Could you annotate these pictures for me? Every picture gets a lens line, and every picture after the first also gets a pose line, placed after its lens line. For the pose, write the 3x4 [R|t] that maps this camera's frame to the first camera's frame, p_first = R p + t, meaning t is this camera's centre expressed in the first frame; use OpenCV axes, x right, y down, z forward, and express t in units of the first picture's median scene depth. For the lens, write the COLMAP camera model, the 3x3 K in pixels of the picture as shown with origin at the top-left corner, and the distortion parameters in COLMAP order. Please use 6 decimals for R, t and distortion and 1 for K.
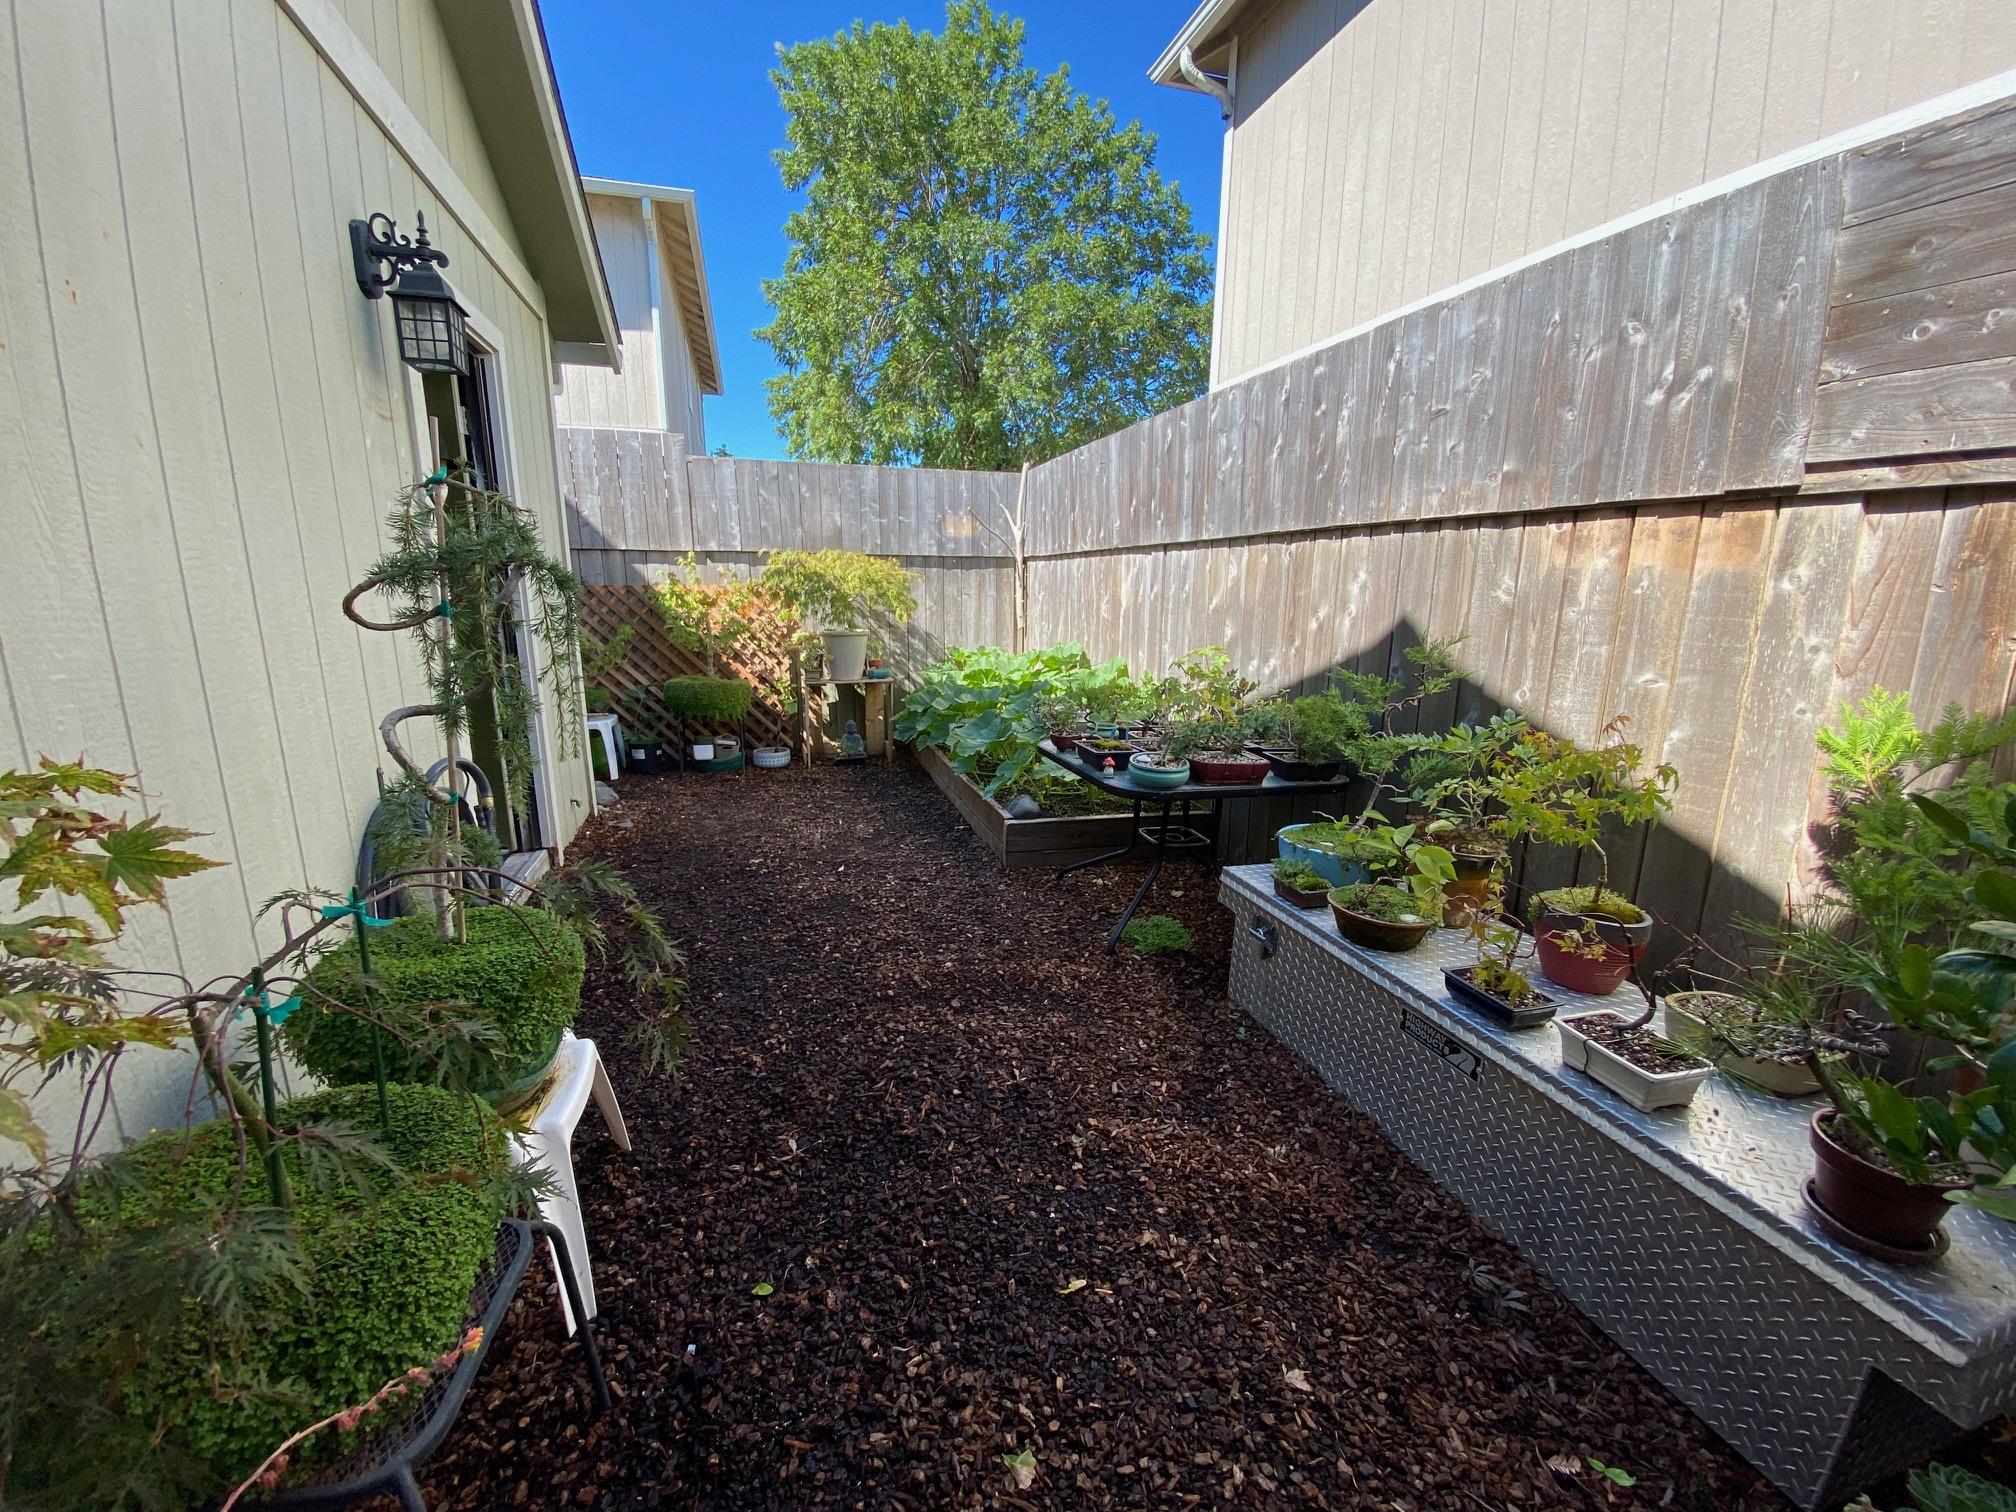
lens RADIAL K [[816.0, 0, 993.3], [0, 816.0, 762.0], [0, 0, 1]] dist [0.049971, -0.035695]
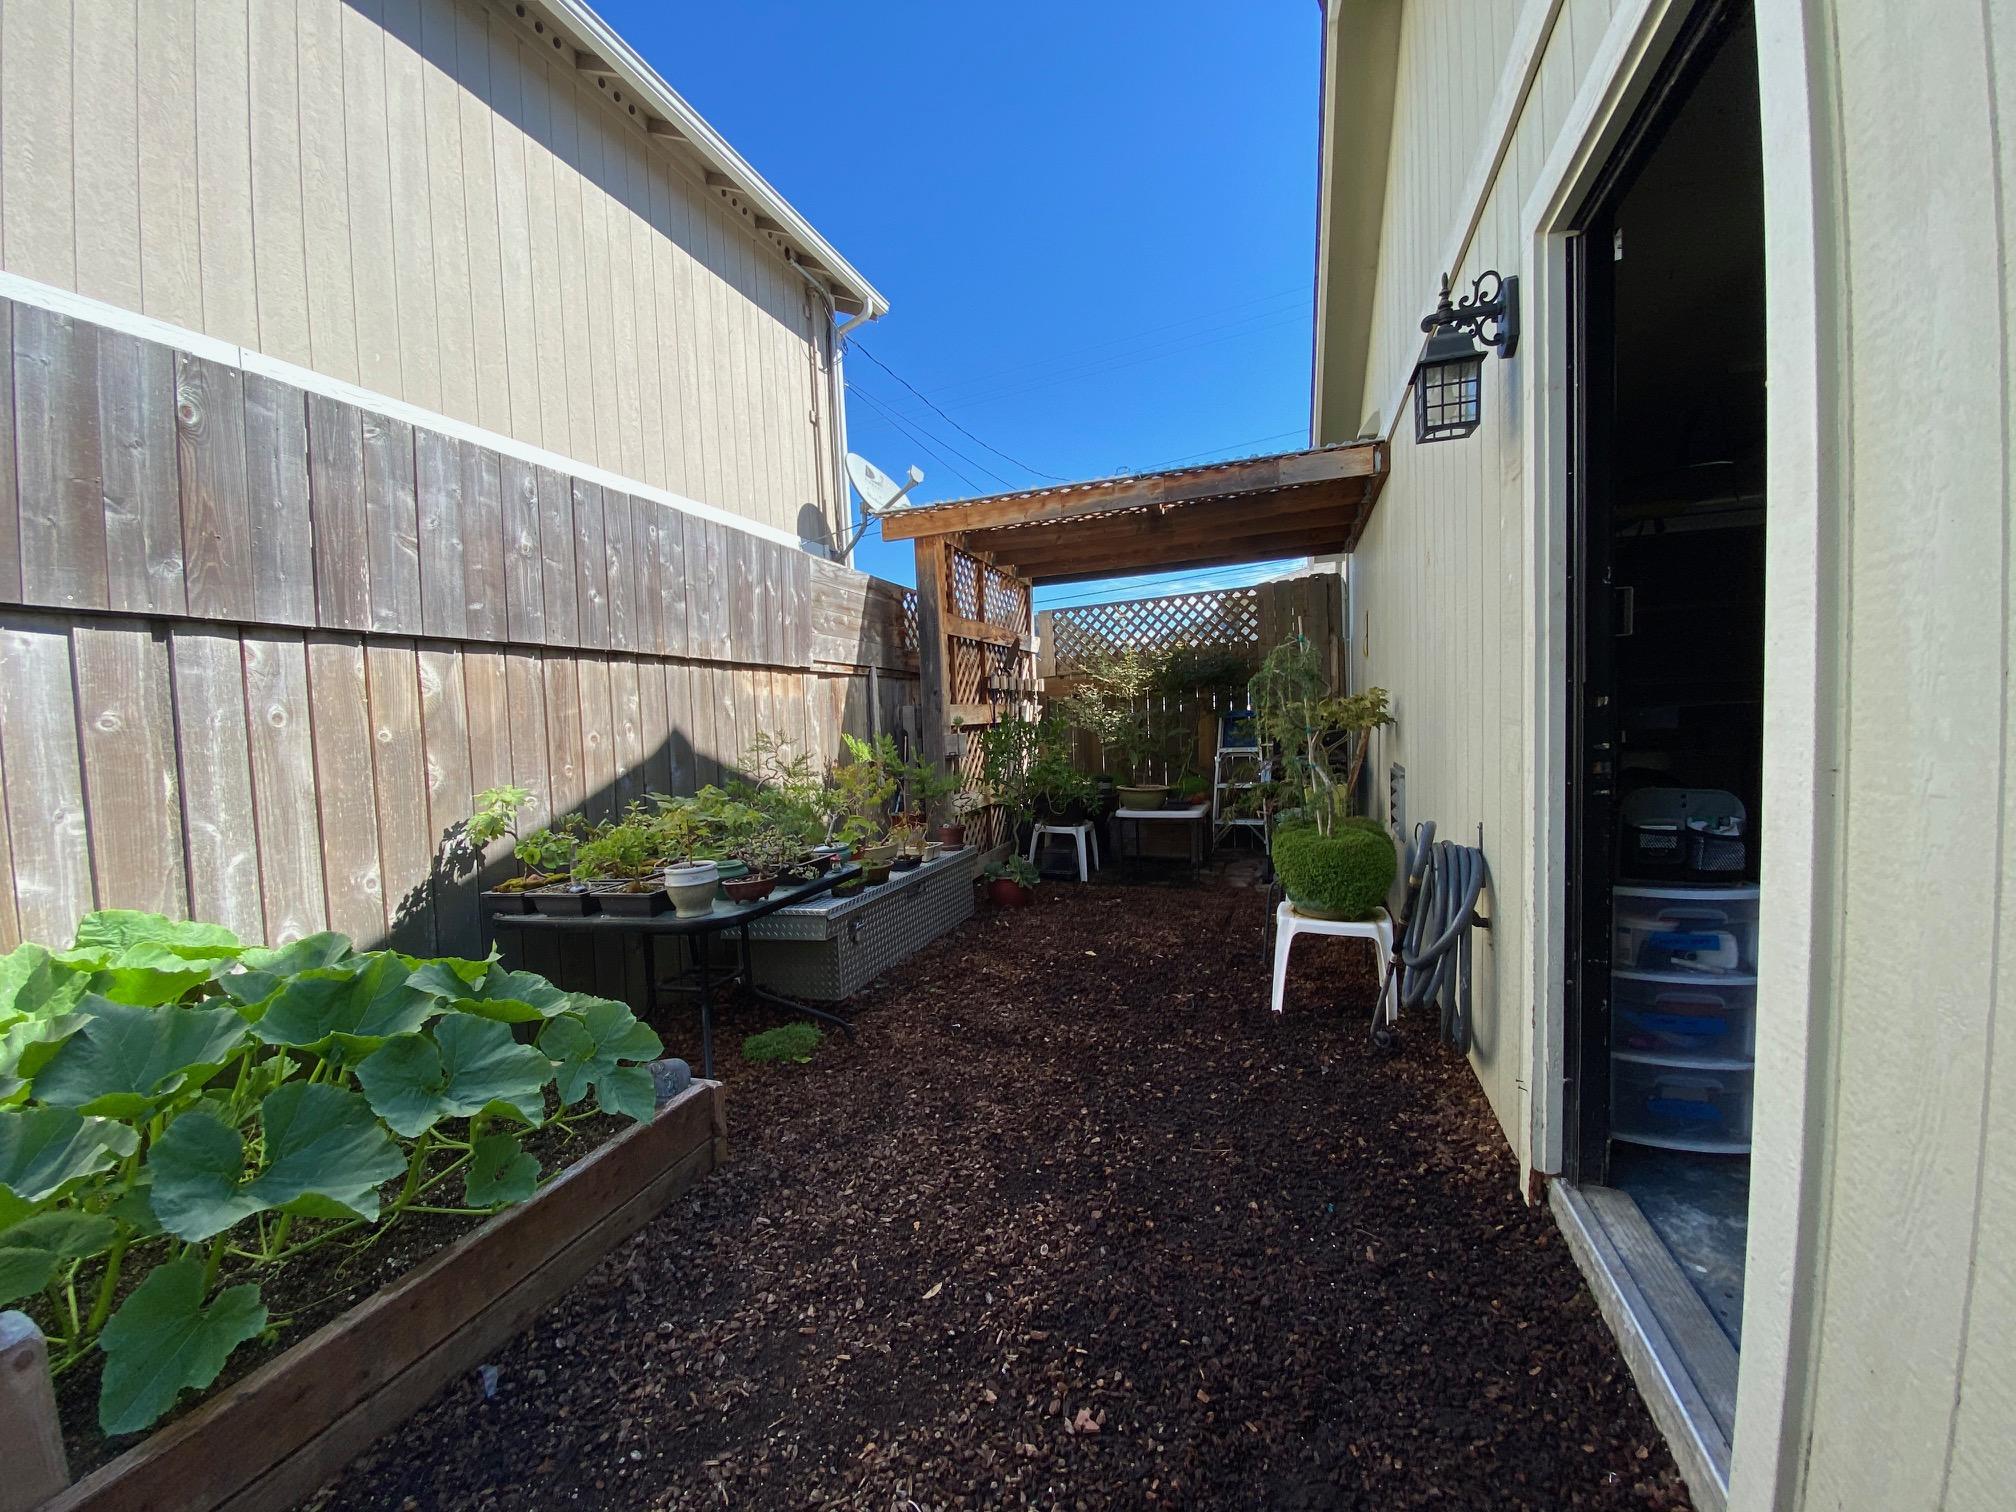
lens RADIAL K [[816.0, 0, 993.3], [0, 816.0, 762.0], [0, 0, 1]] dist [0.049971, -0.035695]
pose [[-0.822636, -0.006253, 0.568534, -0.678091], [0.157411, 0.958349, 0.238305, -0.365522], [-0.546344, 0.285532, -0.787388, 1.820904]]
